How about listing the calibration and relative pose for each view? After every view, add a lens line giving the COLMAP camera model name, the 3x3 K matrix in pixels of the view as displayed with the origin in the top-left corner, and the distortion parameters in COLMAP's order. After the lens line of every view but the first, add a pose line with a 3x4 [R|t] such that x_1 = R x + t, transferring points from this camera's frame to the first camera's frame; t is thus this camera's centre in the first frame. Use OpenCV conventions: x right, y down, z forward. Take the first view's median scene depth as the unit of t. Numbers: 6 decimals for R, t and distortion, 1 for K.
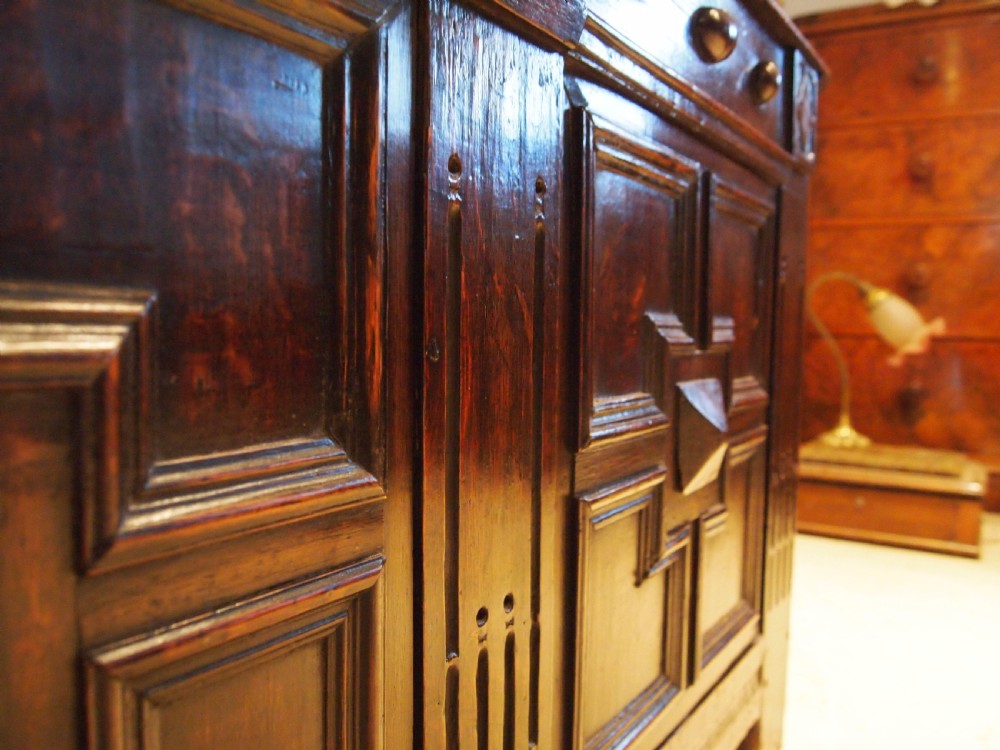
lens RADIAL K [[794.6, 0, 493.6], [0, 794.6, 380.5], [0, 0, 1]] dist [-0.044109, -0.002017]
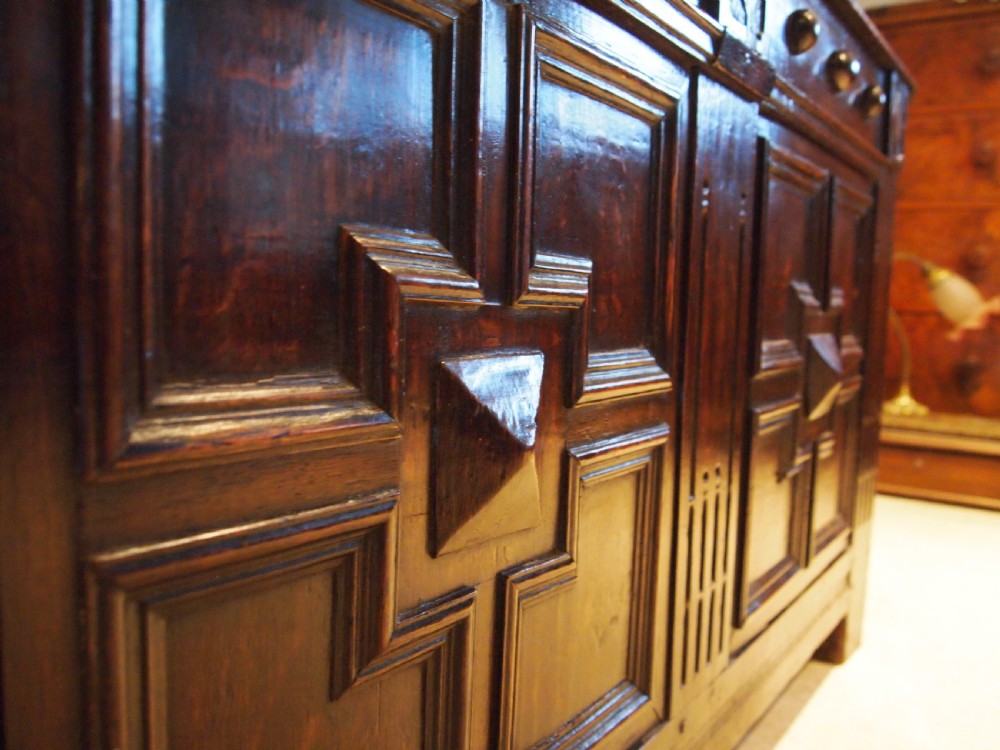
lens RADIAL K [[794.6, 0, 503.1], [0, 794.6, 379.8], [0, 0, 1]] dist [-0.044109, -0.002017]
pose [[0.999080, 0.016859, -0.039443, -0.165682], [-0.015682, 0.999428, 0.029971, 0.033595], [0.039926, -0.029325, 0.998772, -0.255975]]
